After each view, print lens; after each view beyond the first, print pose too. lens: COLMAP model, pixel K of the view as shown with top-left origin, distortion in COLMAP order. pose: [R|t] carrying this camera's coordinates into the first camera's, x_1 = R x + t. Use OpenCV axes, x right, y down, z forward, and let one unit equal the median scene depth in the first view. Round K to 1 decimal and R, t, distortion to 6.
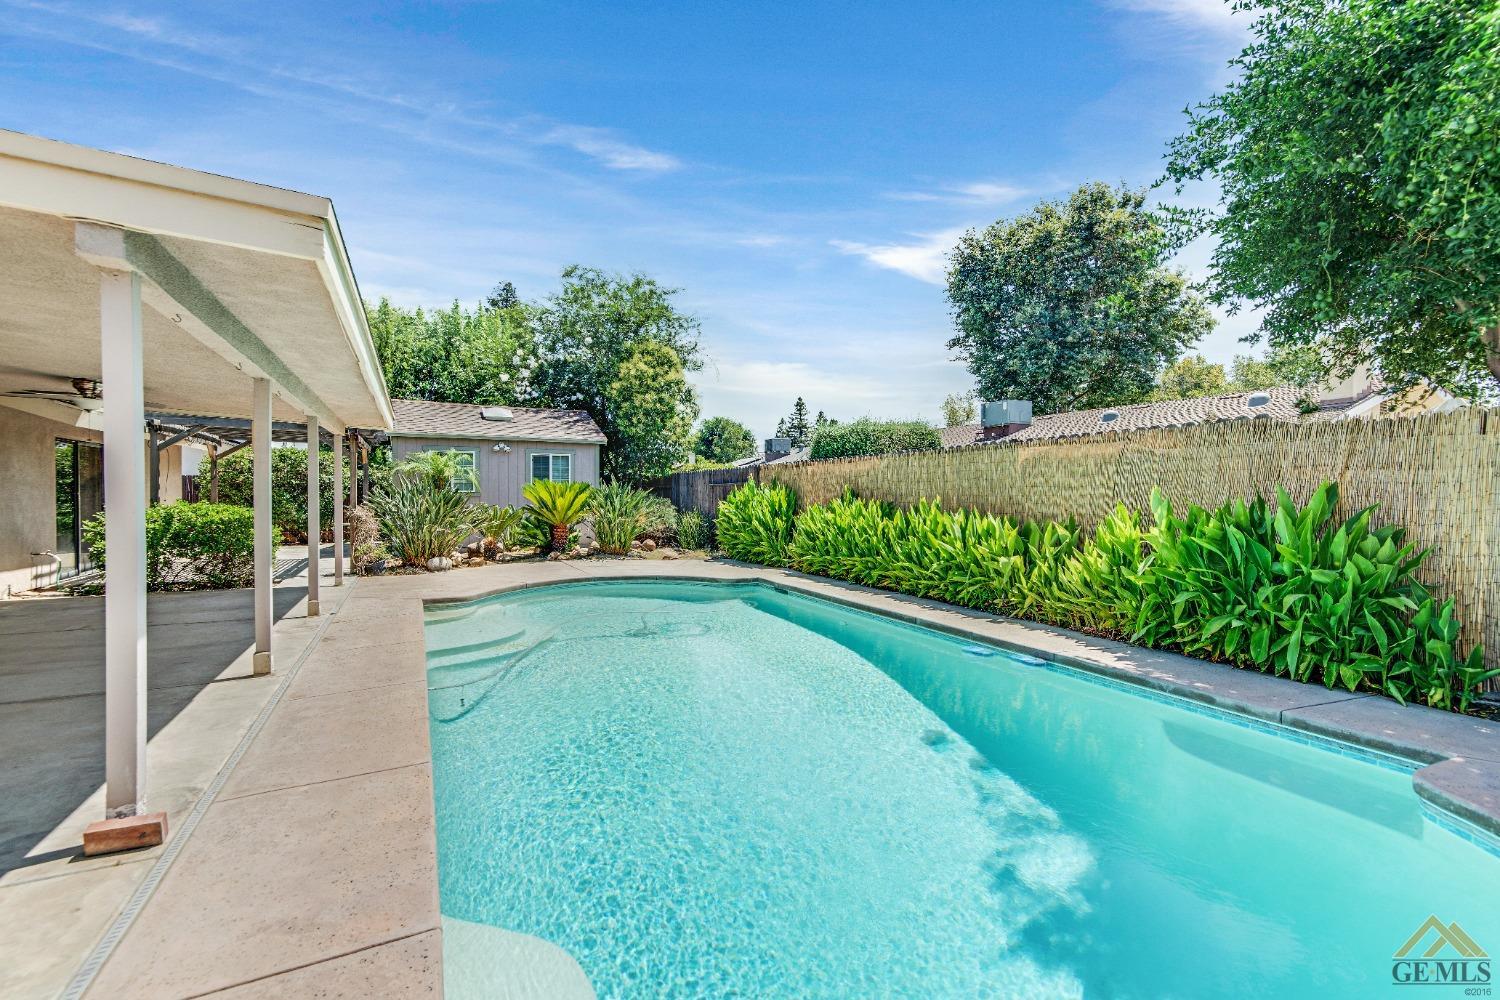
lens RADIAL K [[681.4, 0, 750.0], [0, 681.4, 497.0], [0, 0, 1]] dist [0.035700, -0.008093]
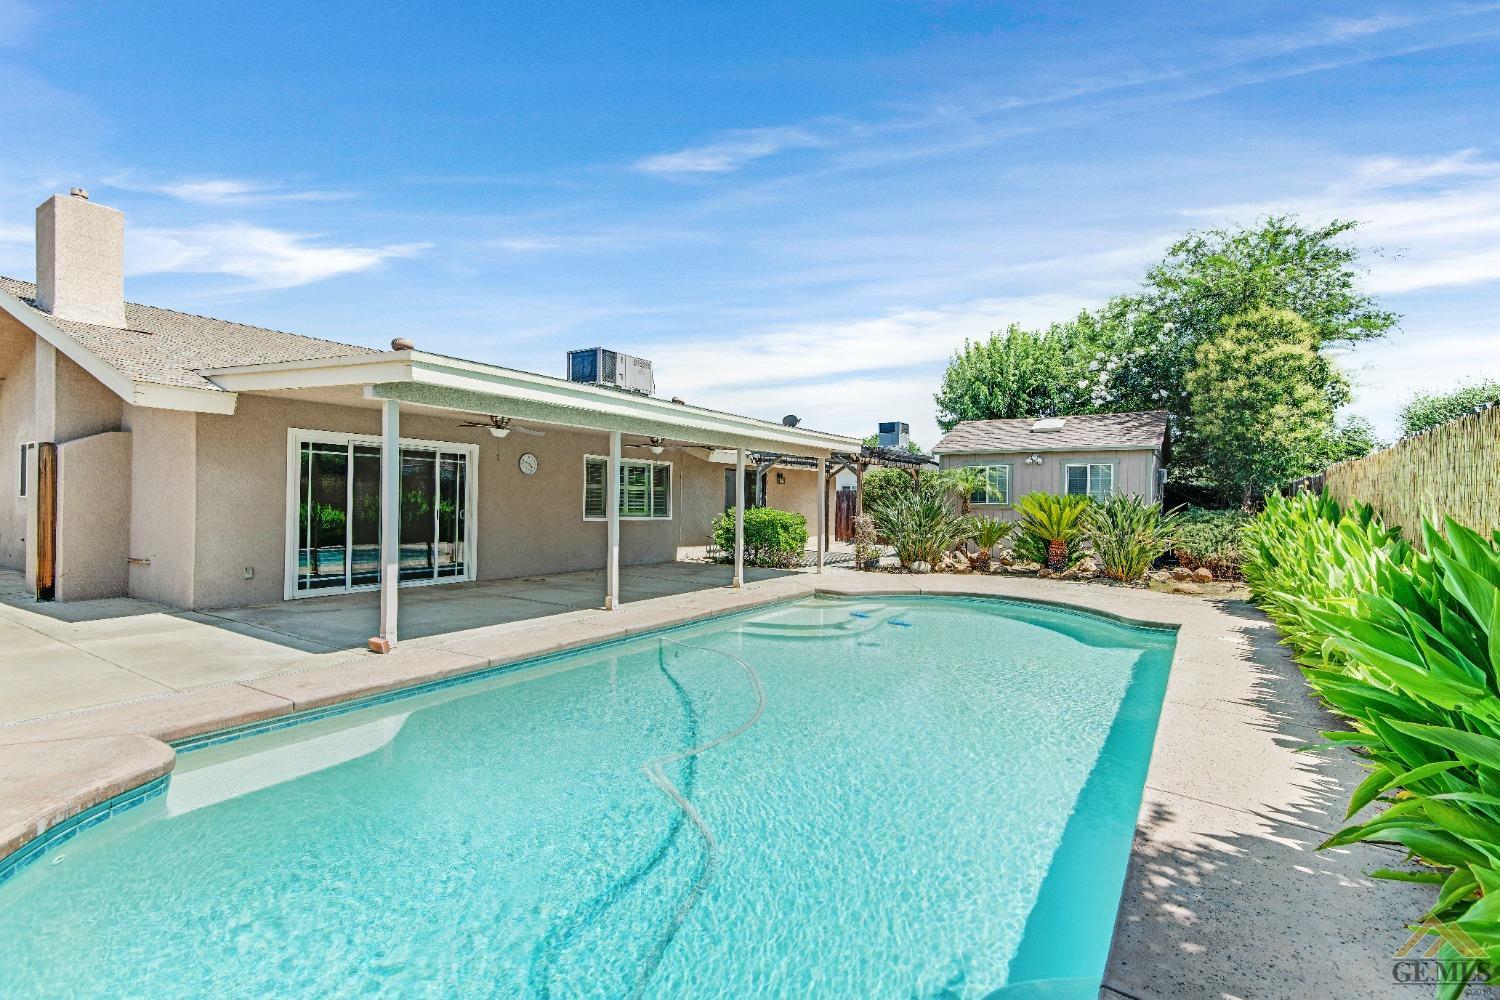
lens RADIAL K [[681.4, 0, 744.9], [0, 681.4, 500.0], [0, 0, 1]] dist [0.035700, -0.008093]
pose [[0.497788, 0.004404, -0.867287, 0.321393], [-0.018985, 0.999803, -0.005820, -0.001067], [0.867091, 0.019363, 0.497774, 0.170958]]
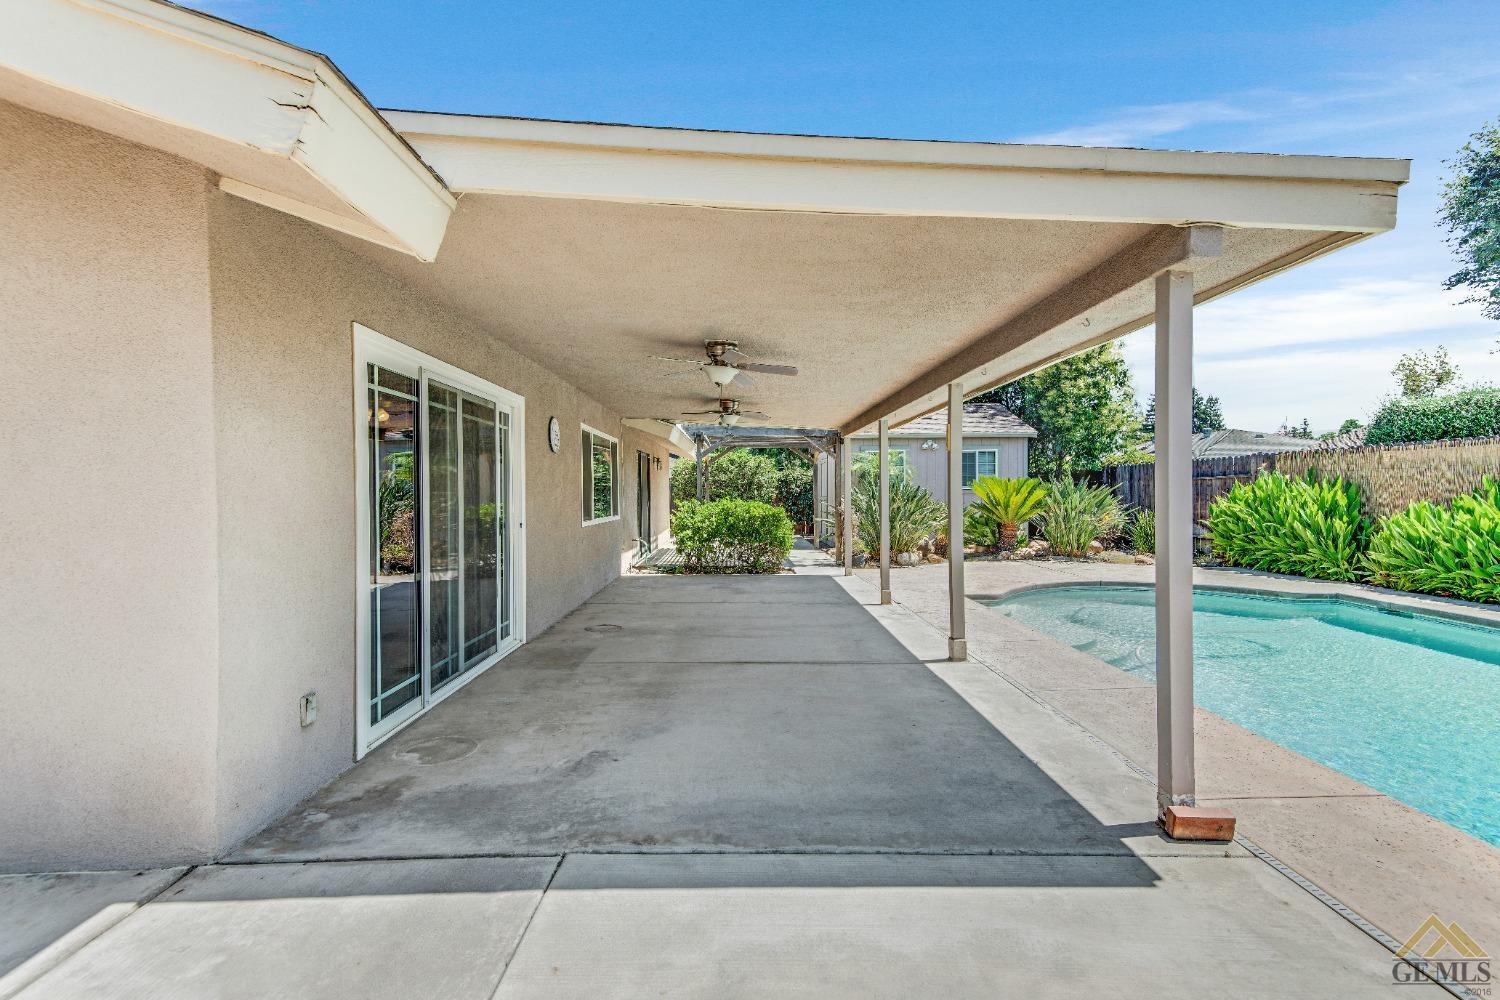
lens RADIAL K [[681.4, 0, 729.9], [0, 681.4, 494.8], [0, 0, 1]] dist [0.035700, -0.008093]
pose [[0.898050, -0.004149, -0.439873, -0.207554], [0.005149, 0.999986, 0.001081, -0.001306], [0.439863, -0.003236, 0.898059, -0.043014]]
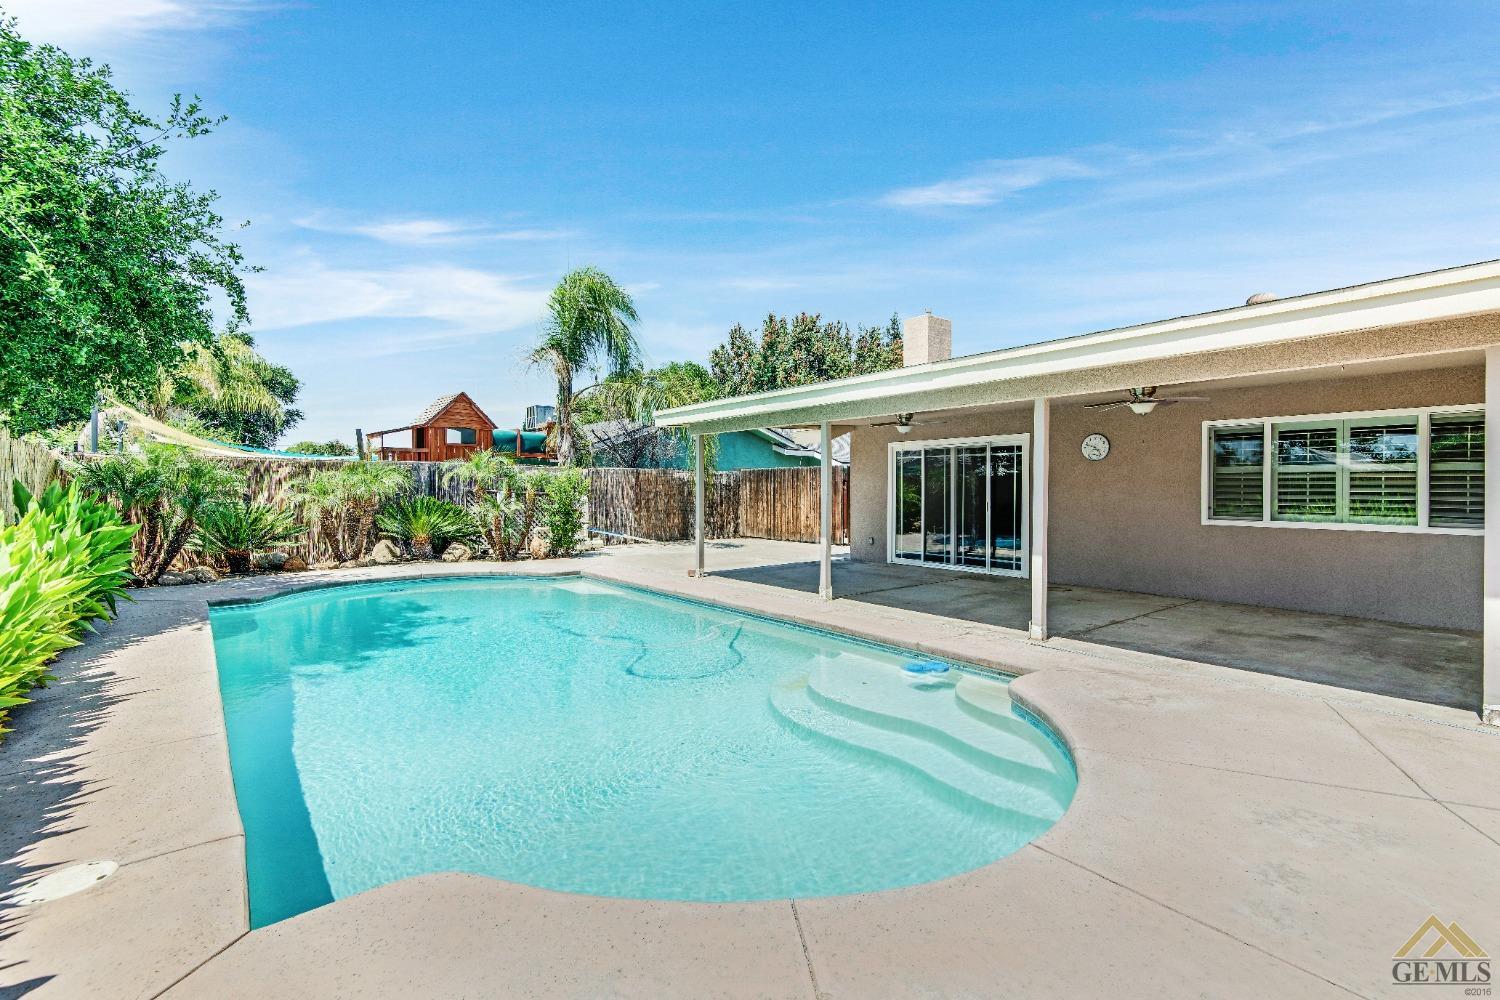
lens RADIAL K [[681.4, 0, 757.1], [0, 681.4, 492.1], [0, 0, 1]] dist [0.035700, -0.008093]
pose [[-0.980579, -0.000826, -0.196121, -0.080395], [-0.003457, 0.999909, 0.013074, -0.008963], [0.196093, 0.013499, -0.980492, 0.949001]]
